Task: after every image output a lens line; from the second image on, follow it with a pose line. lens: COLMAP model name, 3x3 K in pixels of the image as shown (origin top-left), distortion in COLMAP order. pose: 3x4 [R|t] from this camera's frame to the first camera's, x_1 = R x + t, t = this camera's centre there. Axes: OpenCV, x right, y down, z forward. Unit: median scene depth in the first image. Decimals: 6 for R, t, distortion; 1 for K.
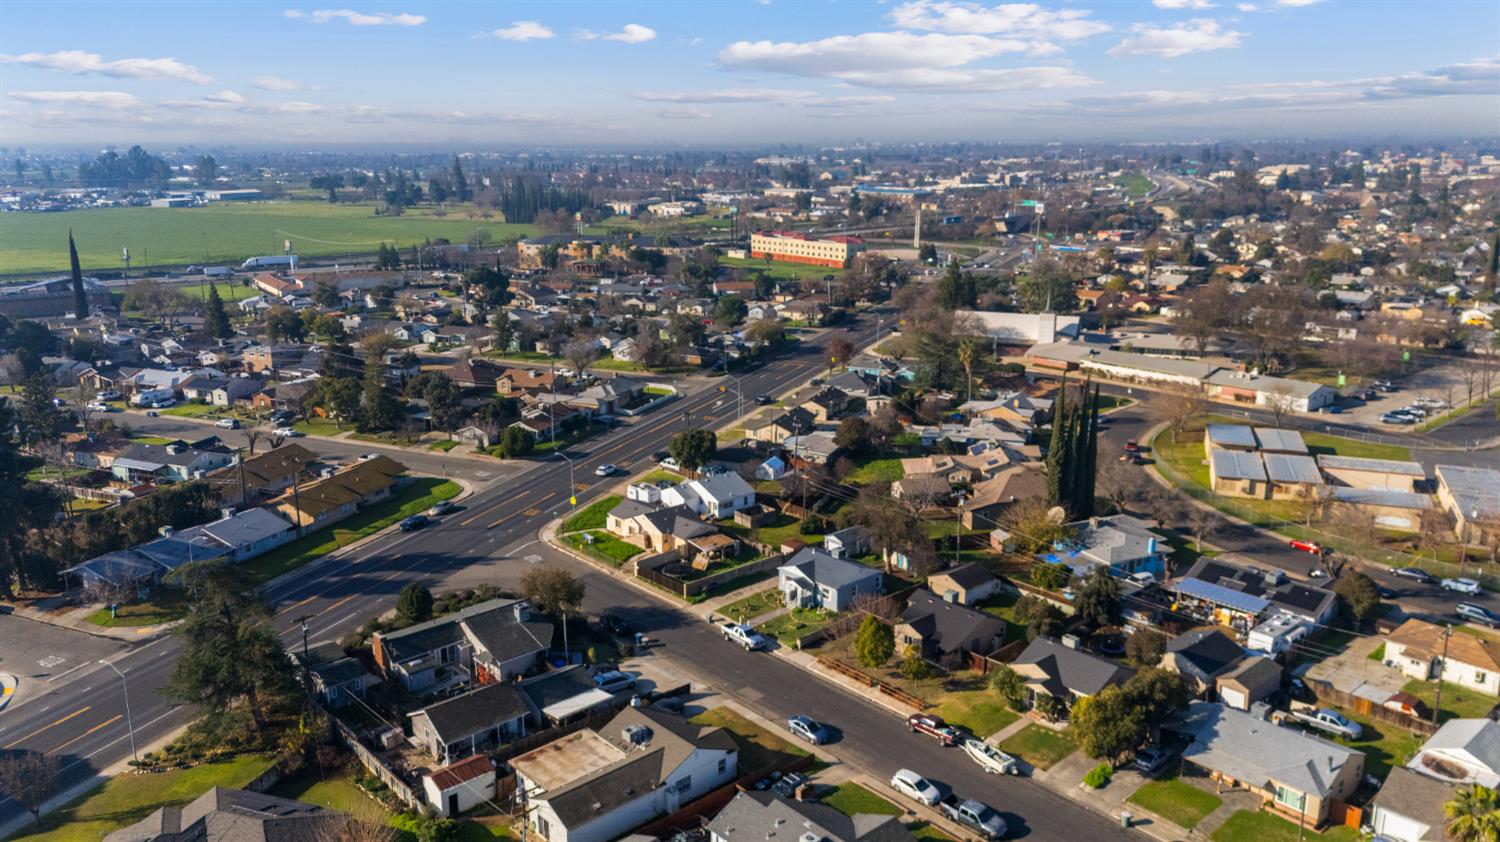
lens RADIAL K [[1112.0, 0, 725.8], [0, 1112.0, 417.5], [0, 0, 1]] dist [0.094280, -0.108301]
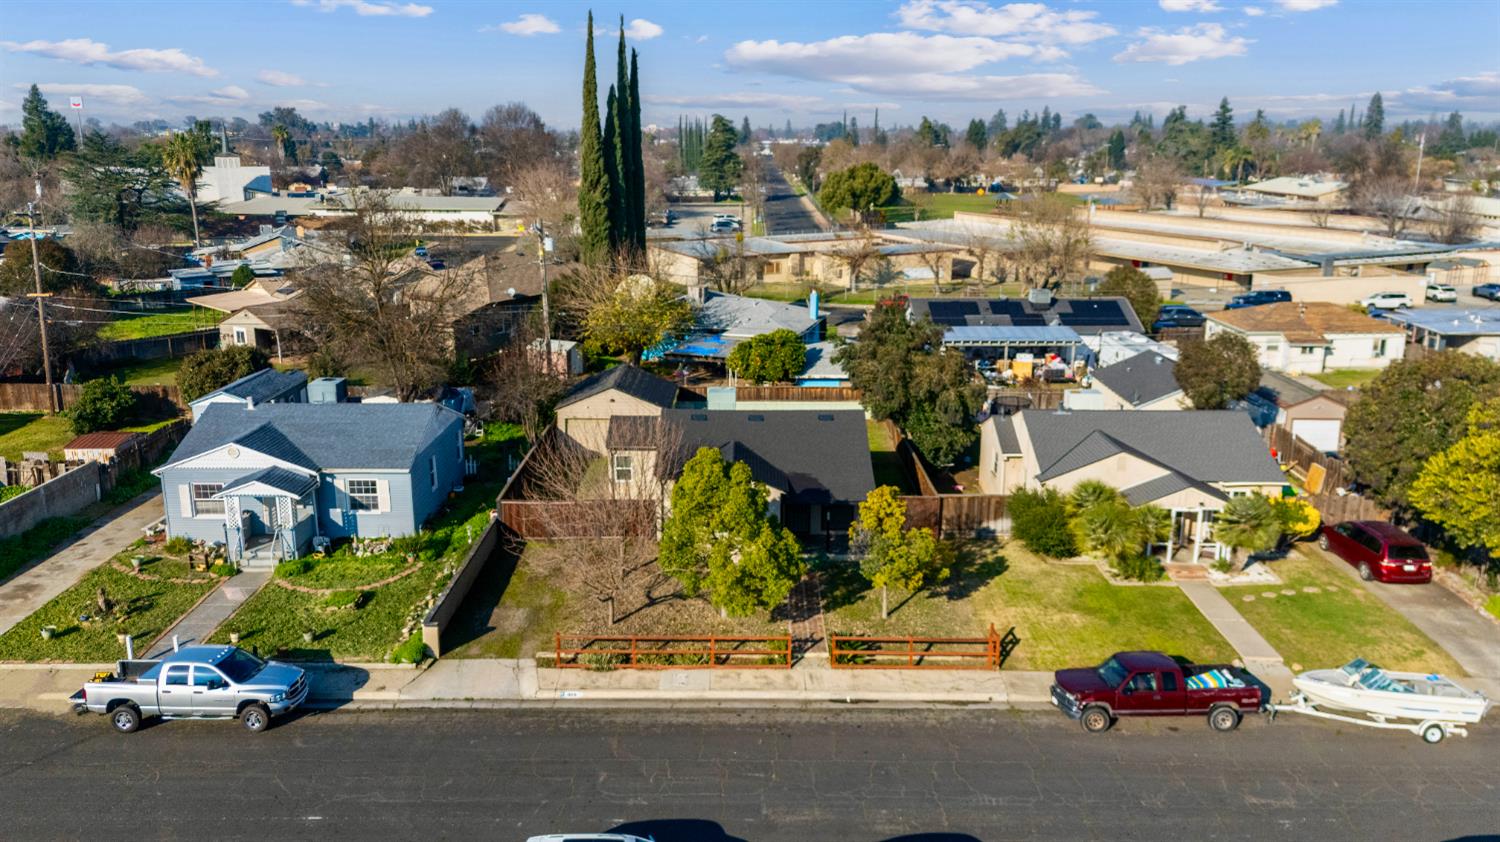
lens RADIAL K [[1144.4, 0, 750.0], [0, 1144.4, 421.0], [0, 0, 1]] dist [0.028921, -0.001764]
pose [[0.658478, -0.173412, 0.732349, -0.067843], [0.171990, 0.982015, 0.077889, 0.111486], [-0.732684, 0.074668, 0.676460, 0.590446]]
